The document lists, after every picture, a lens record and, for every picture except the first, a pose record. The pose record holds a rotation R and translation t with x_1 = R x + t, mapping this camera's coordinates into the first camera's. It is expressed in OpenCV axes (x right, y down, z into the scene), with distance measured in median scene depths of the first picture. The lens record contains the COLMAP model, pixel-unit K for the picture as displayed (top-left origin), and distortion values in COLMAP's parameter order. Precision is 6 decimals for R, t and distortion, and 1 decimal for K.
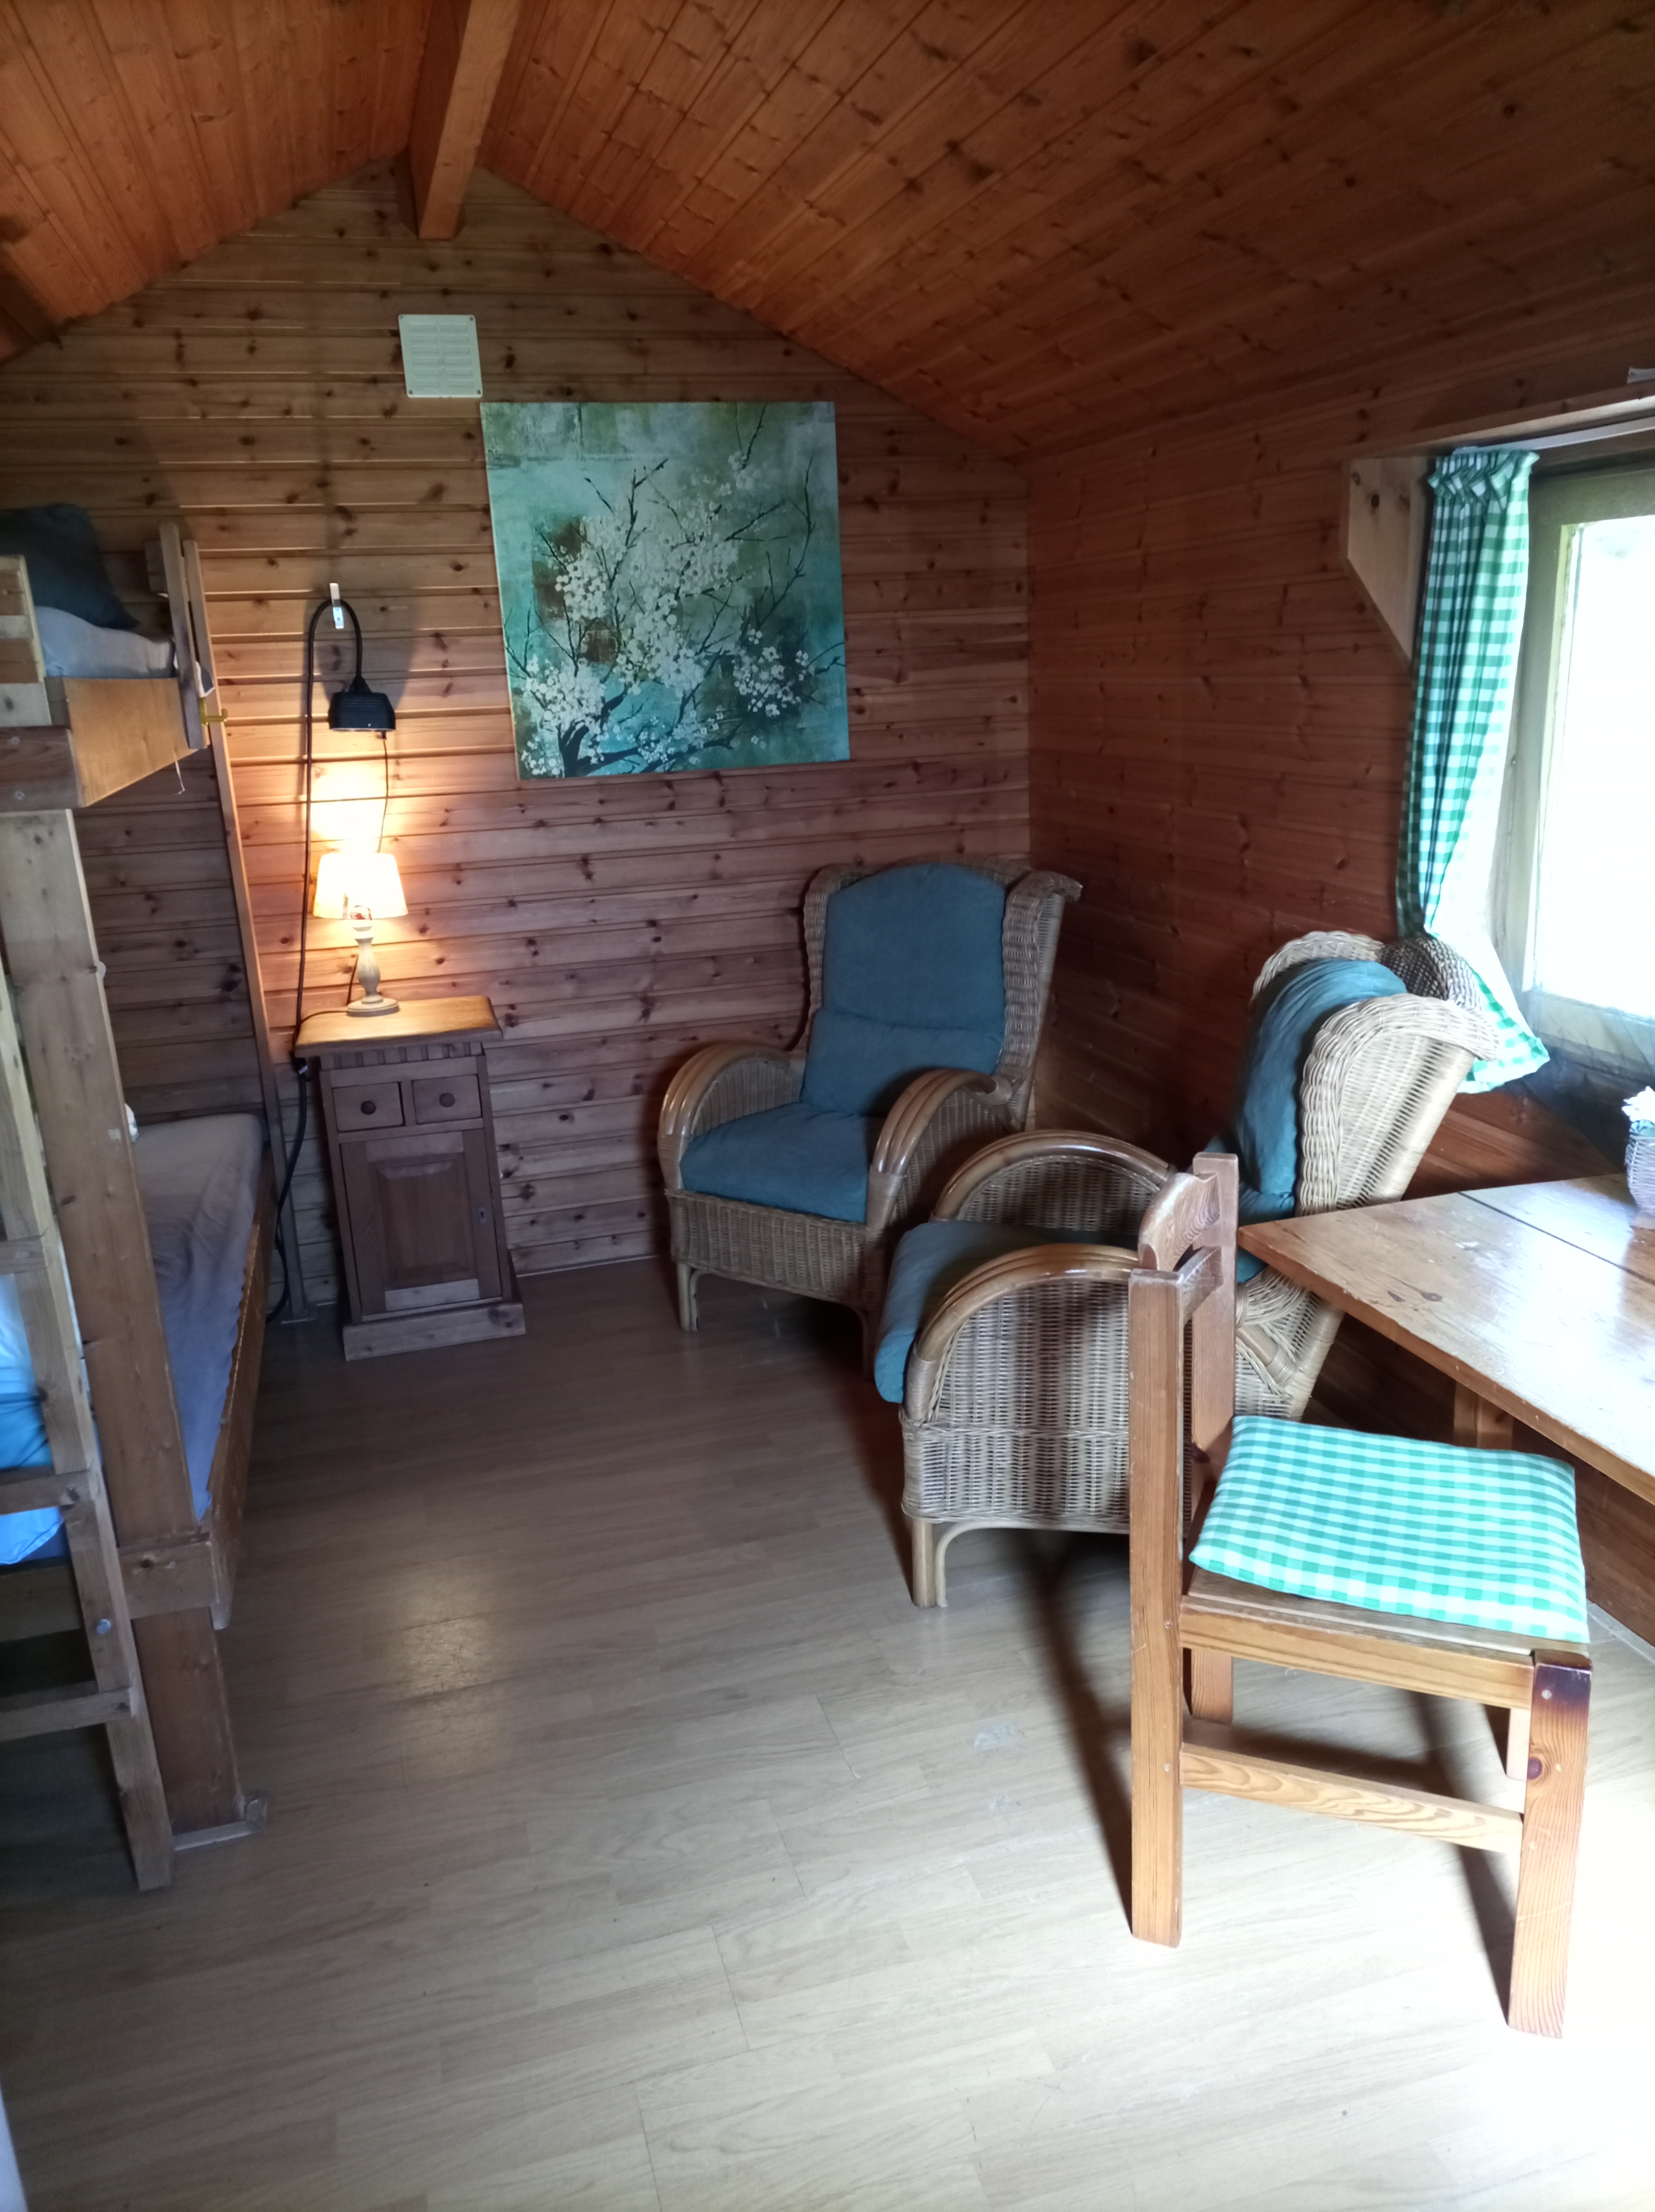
lens RADIAL K [[1642.8, 0, 827.5], [0, 1642.8, 1106.0], [0, 0, 1]] dist [0.105137, -0.124826]
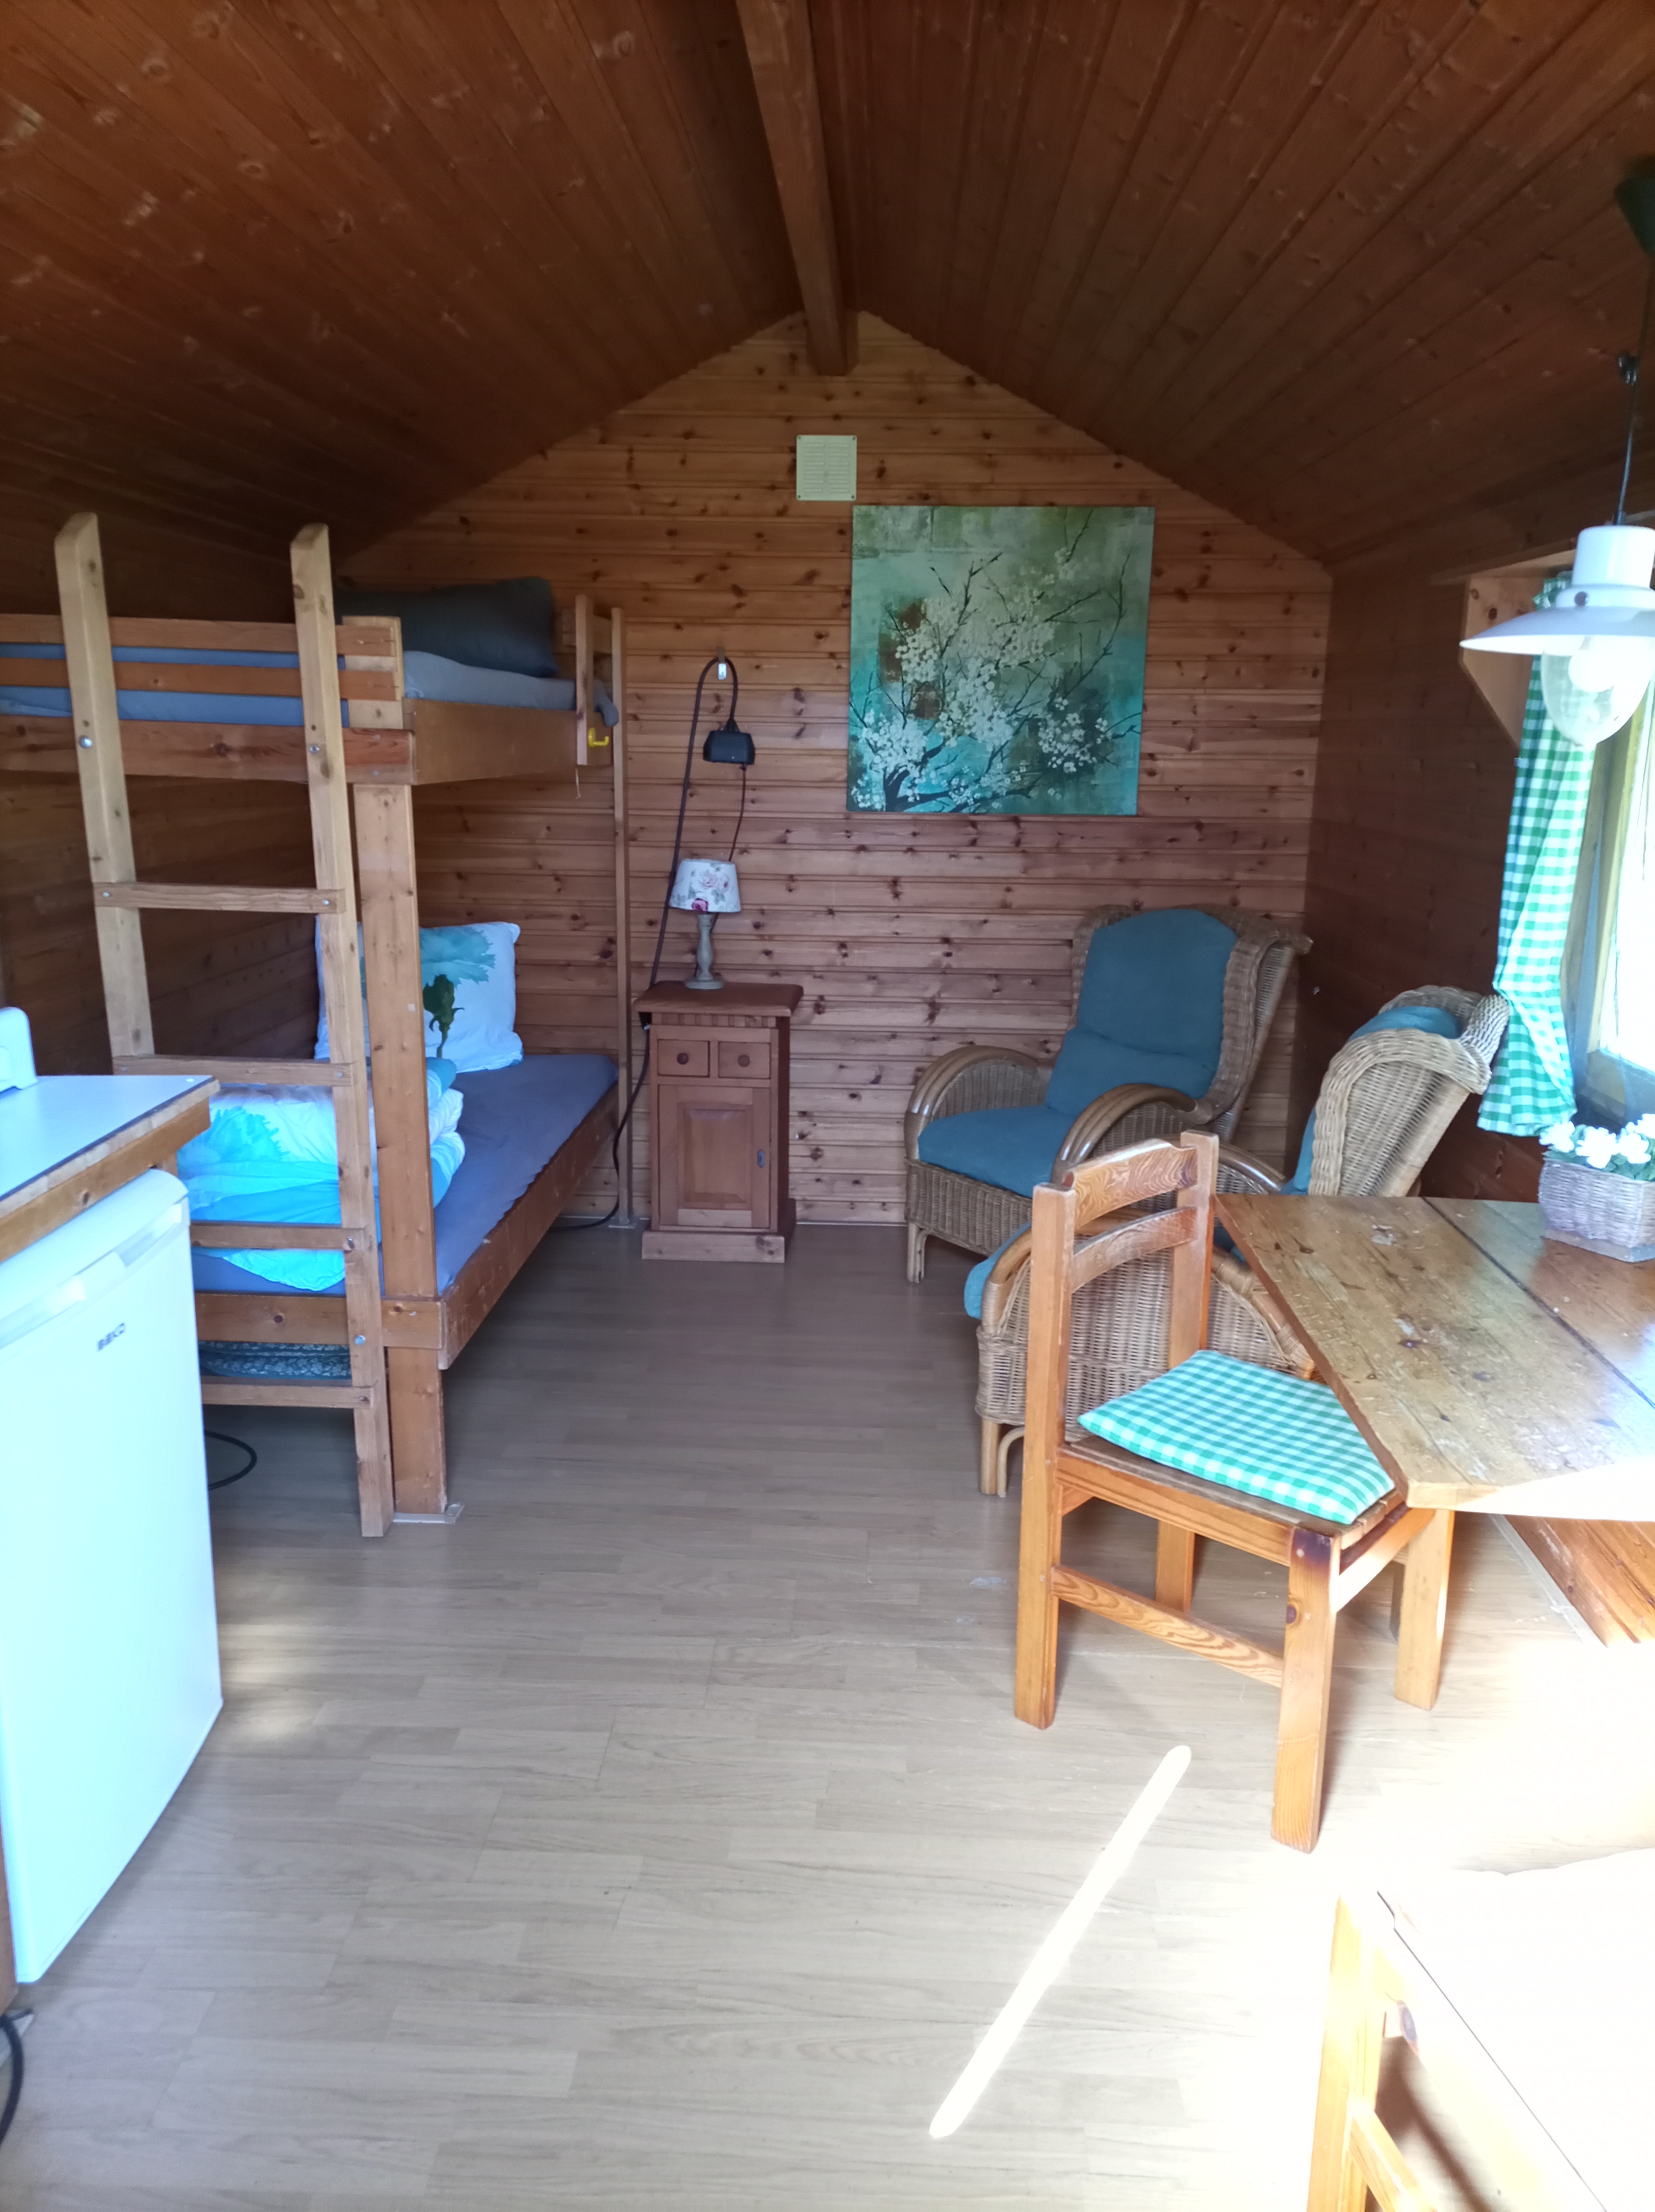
lens RADIAL K [[1642.8, 0, 827.5], [0, 1642.8, 1106.0], [0, 0, 1]] dist [0.105137, -0.124826]
pose [[0.946480, 0.129507, -0.295642, 0.185413], [-0.140381, 0.989972, -0.015760, 0.038134], [0.290636, 0.056419, 0.955169, -0.144677]]
